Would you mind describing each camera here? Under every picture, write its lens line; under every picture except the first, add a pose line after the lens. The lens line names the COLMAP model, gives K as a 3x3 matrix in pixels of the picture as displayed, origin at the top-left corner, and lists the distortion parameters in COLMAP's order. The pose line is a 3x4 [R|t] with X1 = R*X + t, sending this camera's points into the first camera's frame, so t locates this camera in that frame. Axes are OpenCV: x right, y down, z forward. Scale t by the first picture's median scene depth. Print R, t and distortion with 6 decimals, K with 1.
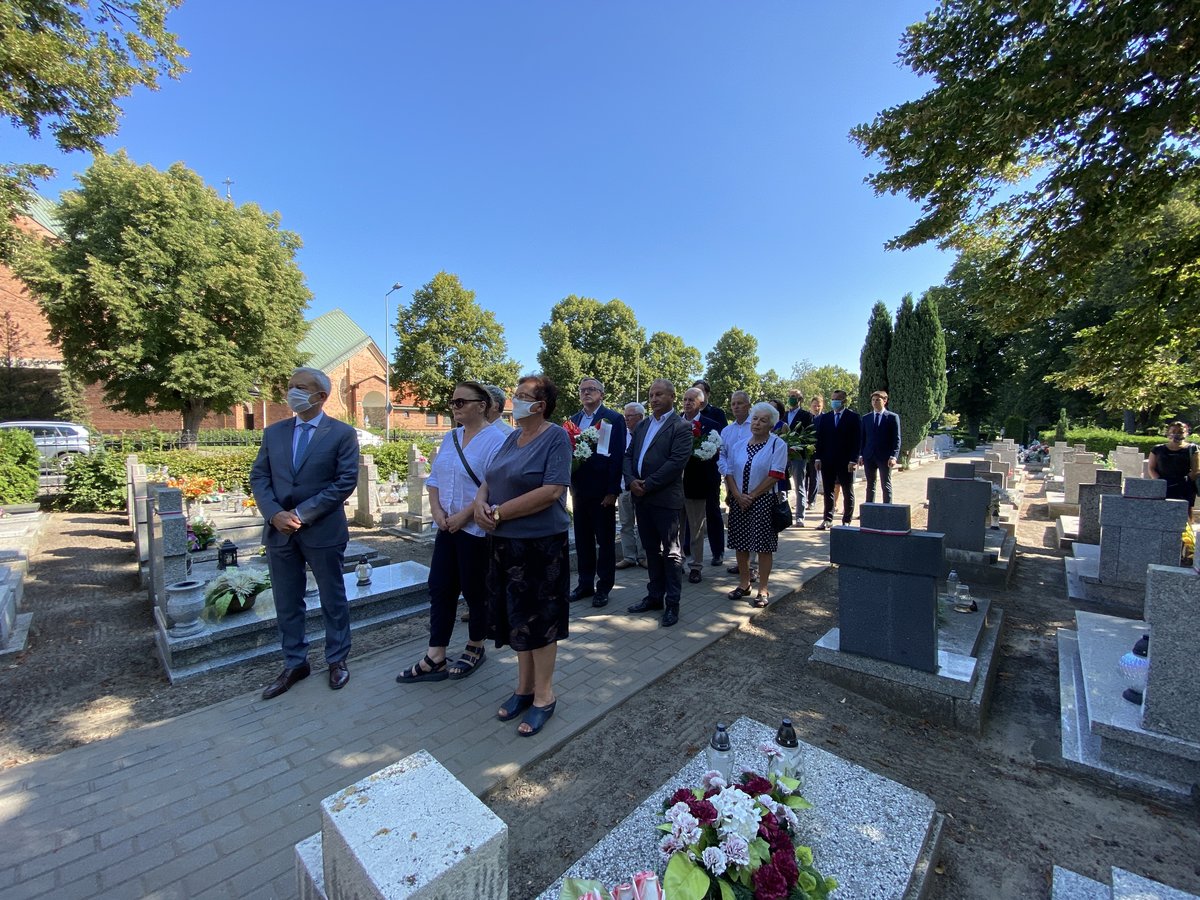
lens RADIAL K [[479.9, 0, 596.6], [0, 479.9, 449.2], [0, 0, 1]] dist [-0.017403, -0.002691]
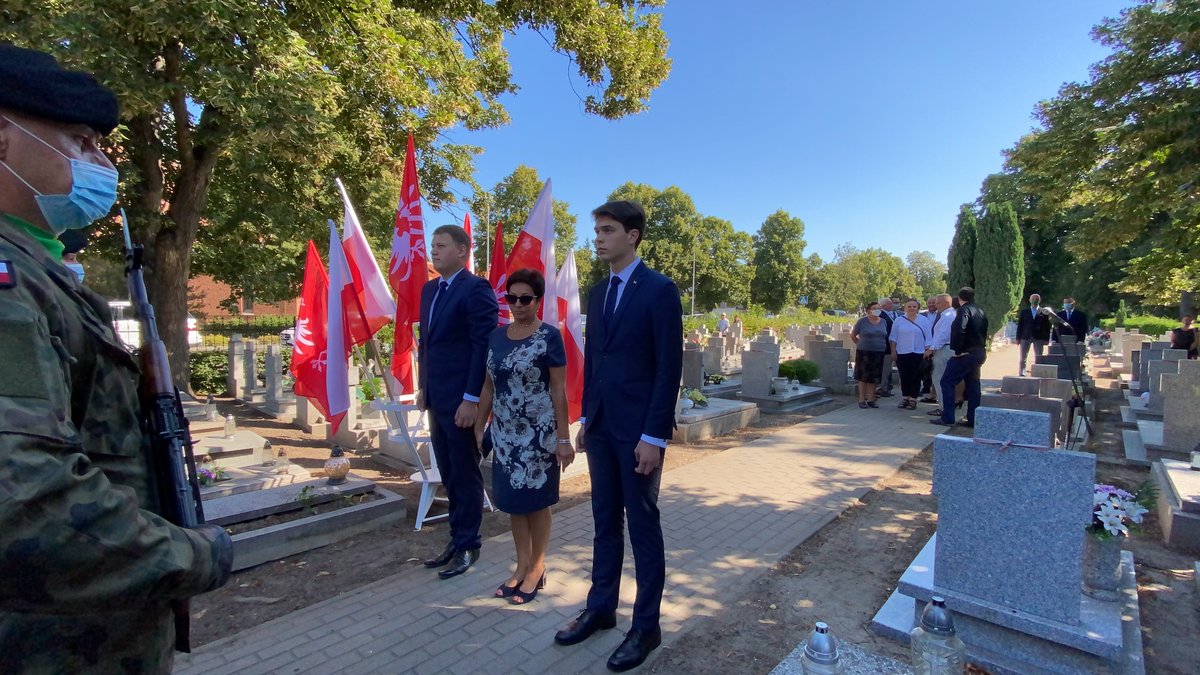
lens RADIAL K [[557.6, 0, 591.2], [0, 557.6, 332.0], [0, 0, 1]] dist [-0.011913, -0.006363]
pose [[0.999933, 0.000340, 0.011591, -0.150064], [-0.000188, 0.999913, -0.013163, 0.005490], [-0.011595, 0.013160, 0.999846, -0.151938]]
